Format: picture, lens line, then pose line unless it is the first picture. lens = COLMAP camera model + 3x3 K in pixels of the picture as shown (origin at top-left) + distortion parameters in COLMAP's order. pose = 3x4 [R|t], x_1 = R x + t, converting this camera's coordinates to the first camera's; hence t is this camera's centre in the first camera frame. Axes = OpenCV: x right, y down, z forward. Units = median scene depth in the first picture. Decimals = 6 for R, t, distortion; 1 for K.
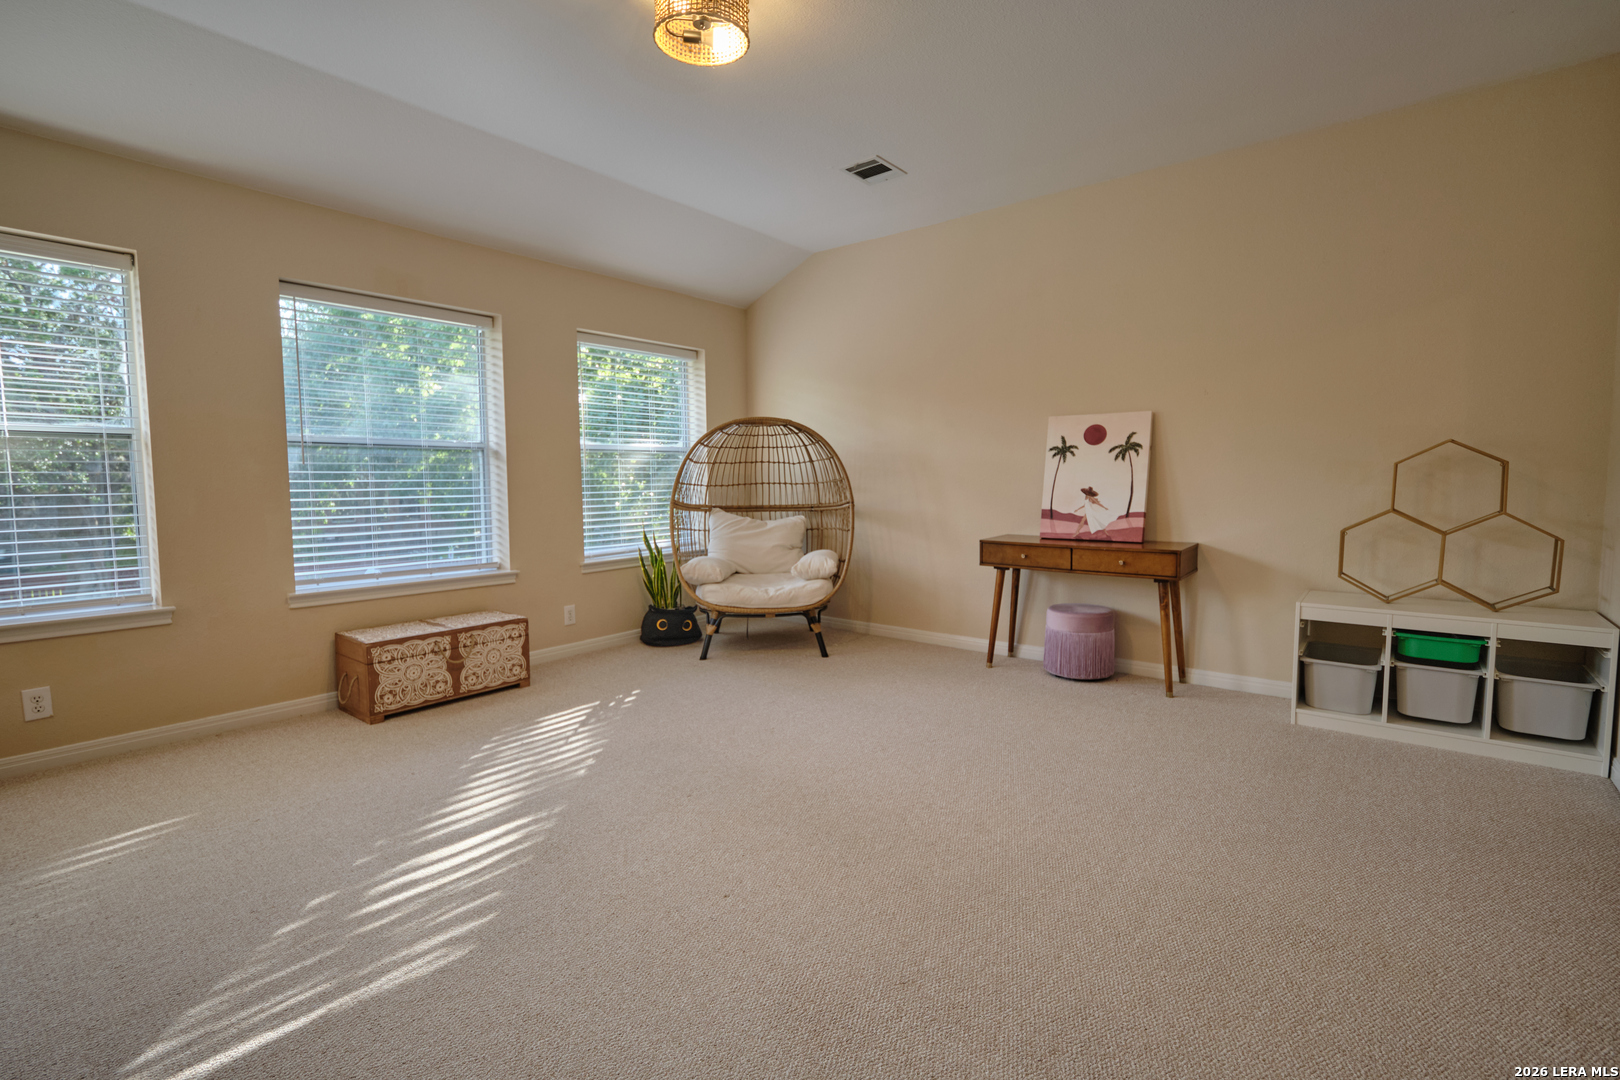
lens RADIAL K [[746.8, 0, 810.0], [0, 746.8, 540.0], [0, 0, 1]] dist [-0.001078, -0.000203]
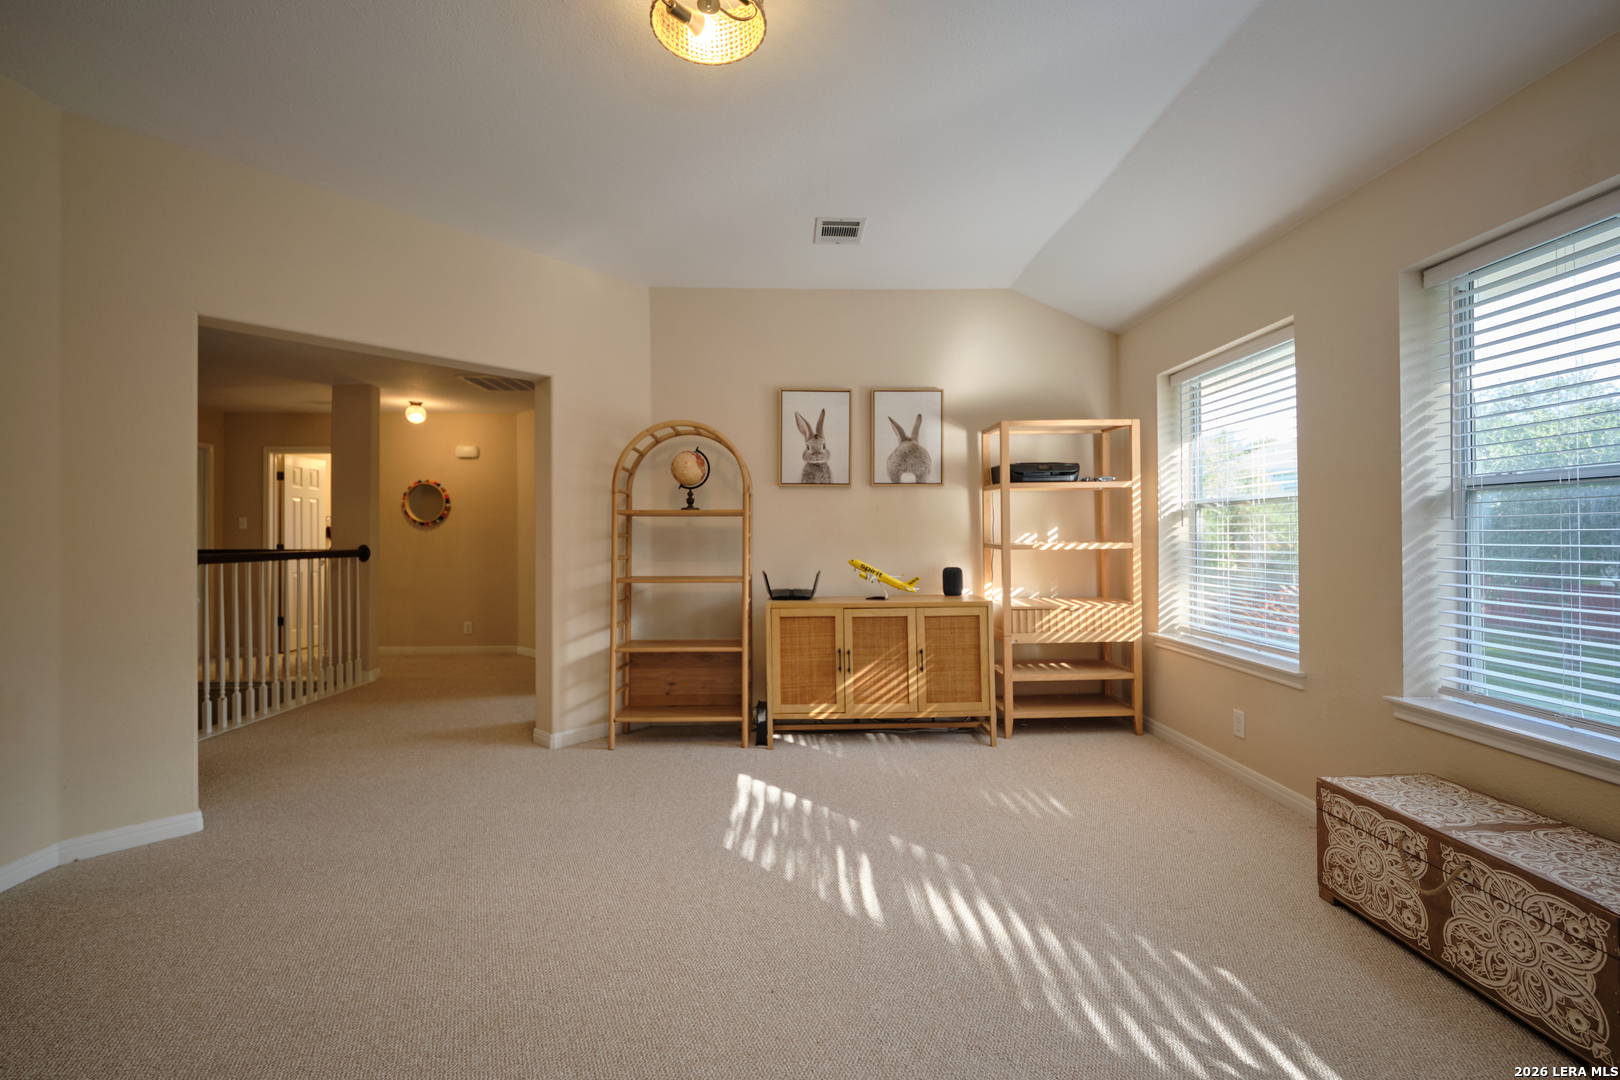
lens RADIAL K [[697.5, 0, 810.0], [0, 697.5, 540.0], [0, 0, 1]] dist [0.000304, 0.000005]
pose [[-0.754476, 0.022836, -0.655930, 0.176201], [-0.034929, 0.996581, 0.074872, -0.107427], [0.655397, 0.079400, -0.751099, 1.075215]]
